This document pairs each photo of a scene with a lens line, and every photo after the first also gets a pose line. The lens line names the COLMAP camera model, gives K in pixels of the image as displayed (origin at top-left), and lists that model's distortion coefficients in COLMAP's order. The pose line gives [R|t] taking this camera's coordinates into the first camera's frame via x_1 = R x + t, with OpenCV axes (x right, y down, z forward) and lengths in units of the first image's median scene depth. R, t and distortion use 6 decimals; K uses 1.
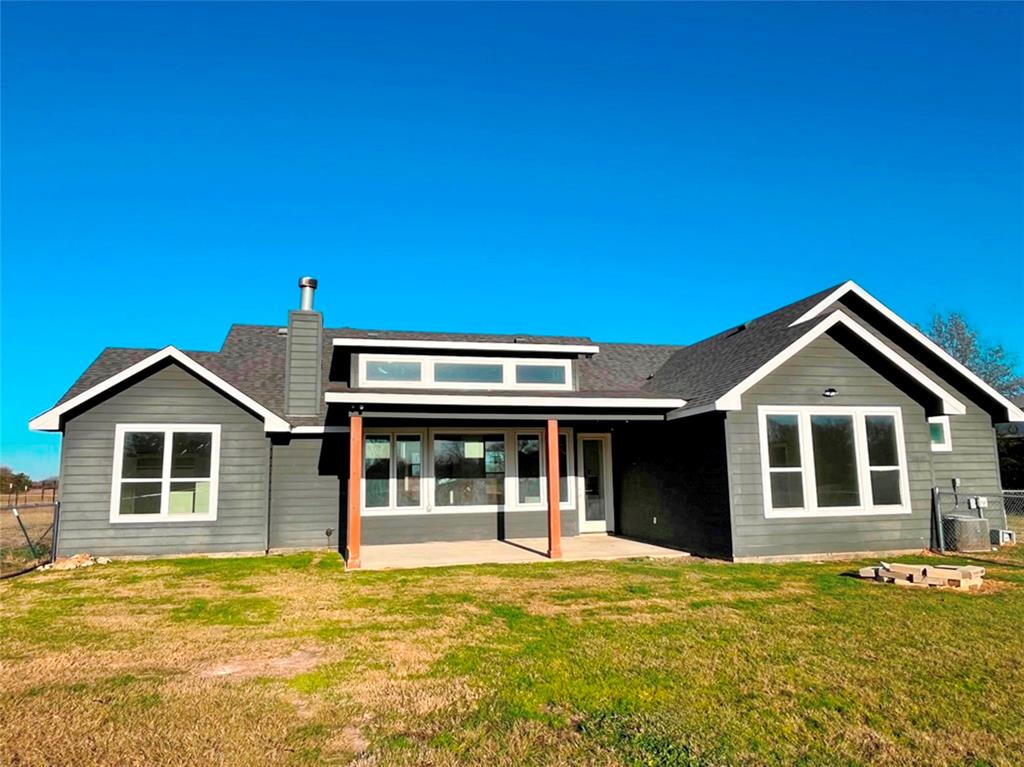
lens RADIAL K [[634.0, 0, 512.0], [0, 634.0, 383.5], [0, 0, 1]] dist [0.001504, 0.000229]
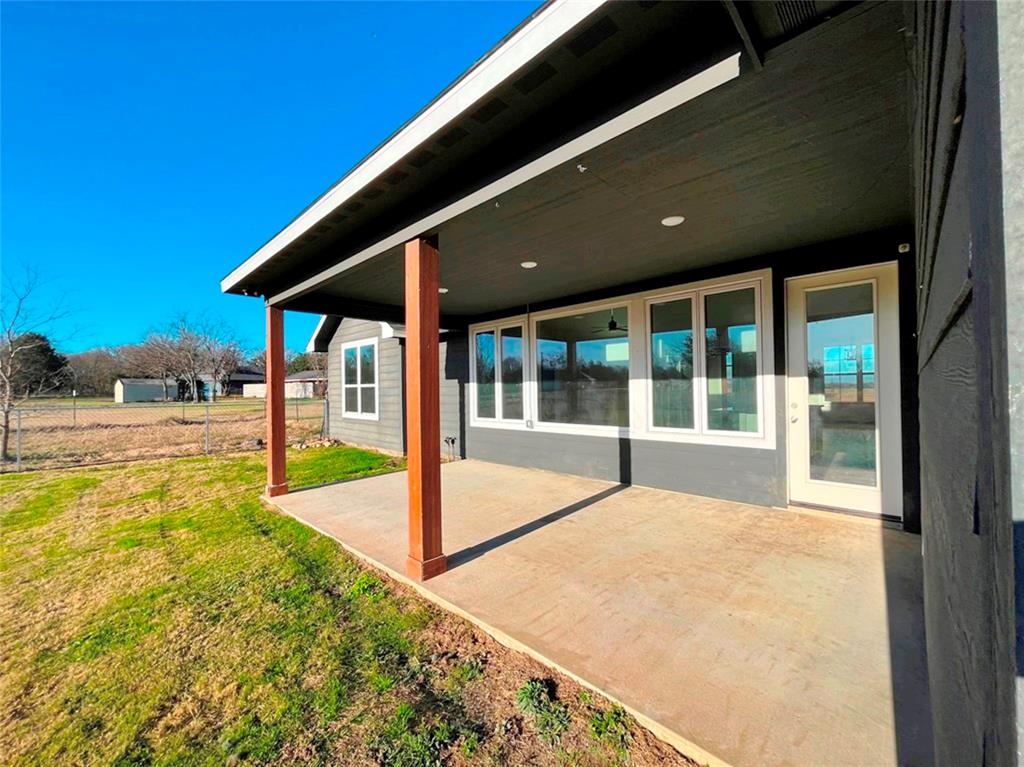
lens RADIAL K [[413.6, 0, 509.3], [0, 413.6, 384.5], [0, 0, 1]] dist [-0.001510, -0.000242]
pose [[0.527150, 0.002392, -0.849769, 0.258334], [0.143826, 0.985318, 0.091996, 0.104059], [0.837512, -0.170714, 0.519066, 0.730987]]
